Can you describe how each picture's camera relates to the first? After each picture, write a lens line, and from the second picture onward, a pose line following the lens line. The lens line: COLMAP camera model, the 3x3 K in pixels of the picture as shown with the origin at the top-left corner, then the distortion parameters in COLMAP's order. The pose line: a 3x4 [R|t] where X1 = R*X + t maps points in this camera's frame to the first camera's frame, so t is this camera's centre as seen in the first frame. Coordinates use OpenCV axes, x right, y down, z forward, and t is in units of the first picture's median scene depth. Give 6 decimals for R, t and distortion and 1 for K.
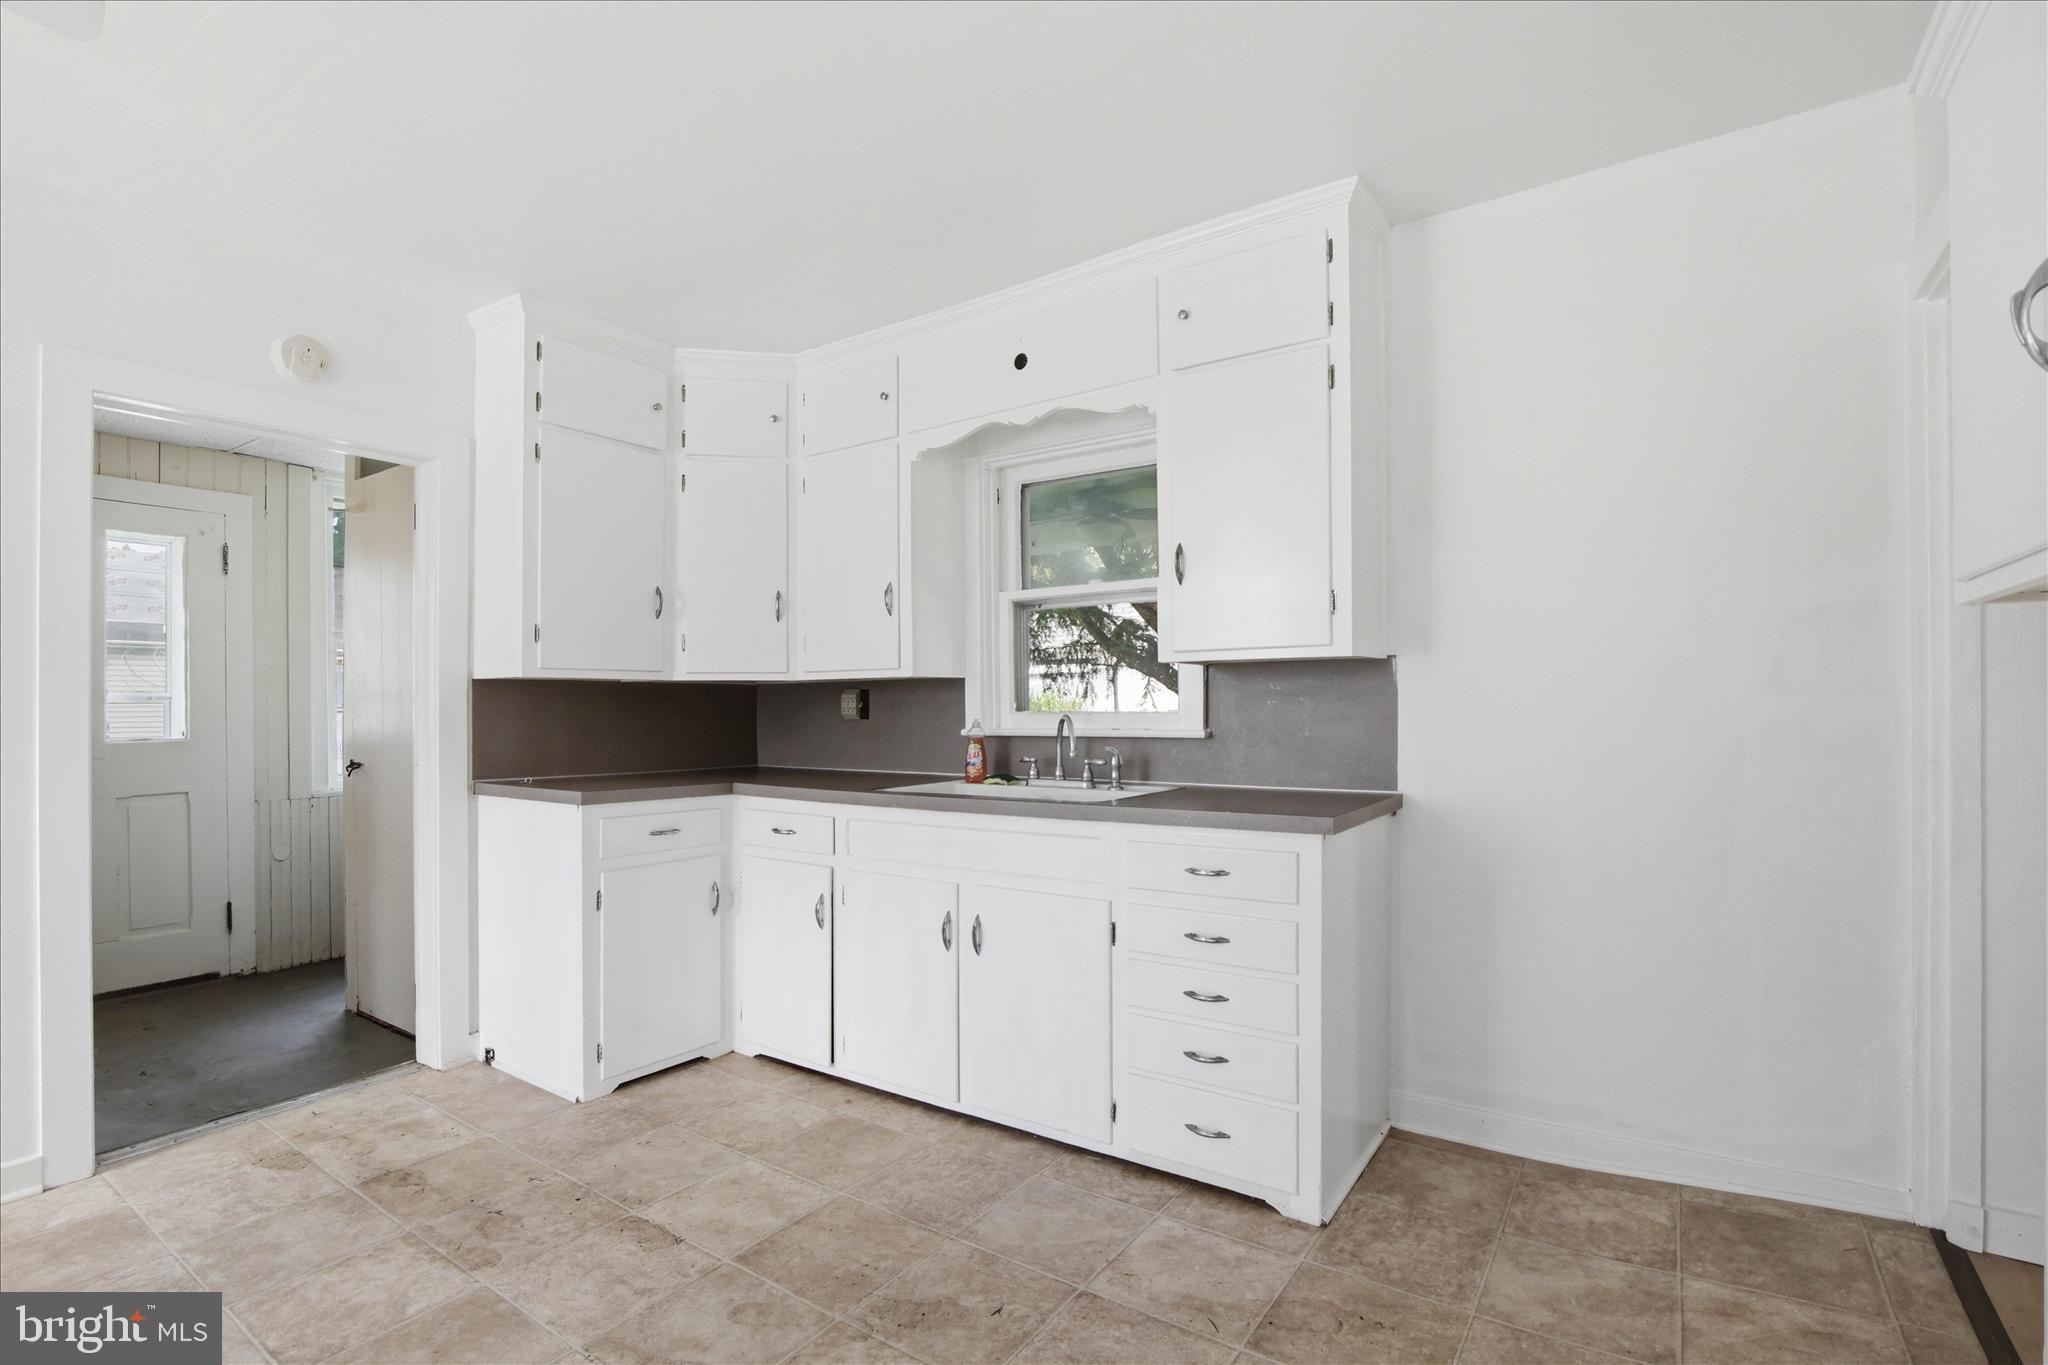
lens RADIAL K [[949.3, 0, 1028.0], [0, 949.3, 710.6], [0, 0, 1]] dist [-0.032194, 0.001399]
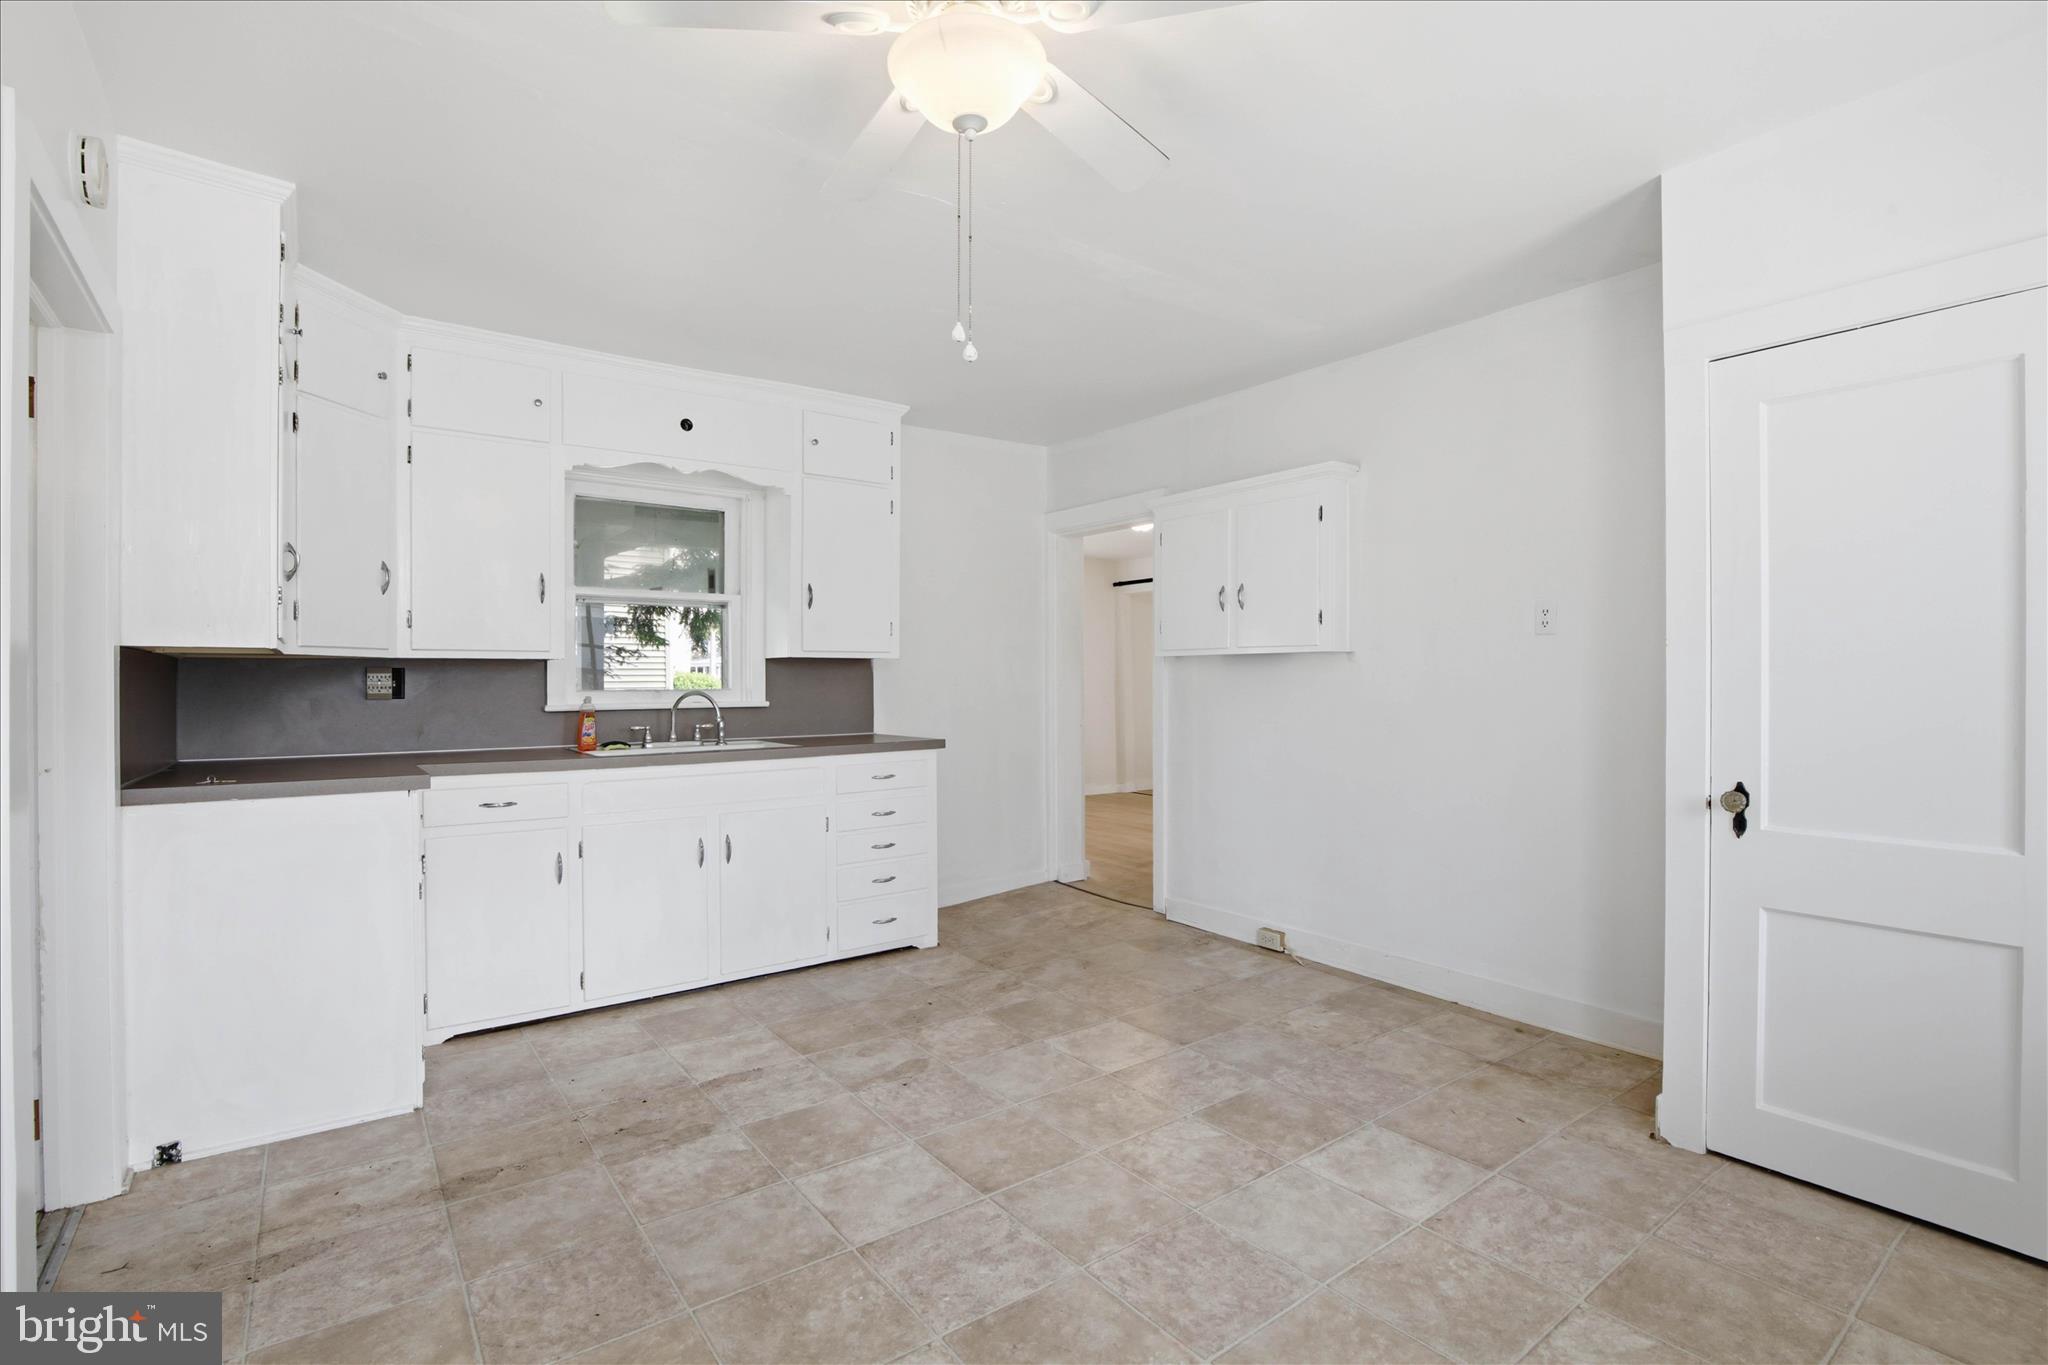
lens RADIAL K [[949.3, 0, 1028.0], [0, 949.3, 710.6], [0, 0, 1]] dist [-0.032194, 0.001399]
pose [[0.327001, -0.026145, 0.944662, -1.341871], [0.005339, 0.999652, 0.025818, -0.001350], [-0.945009, -0.003399, 0.327027, 0.140696]]
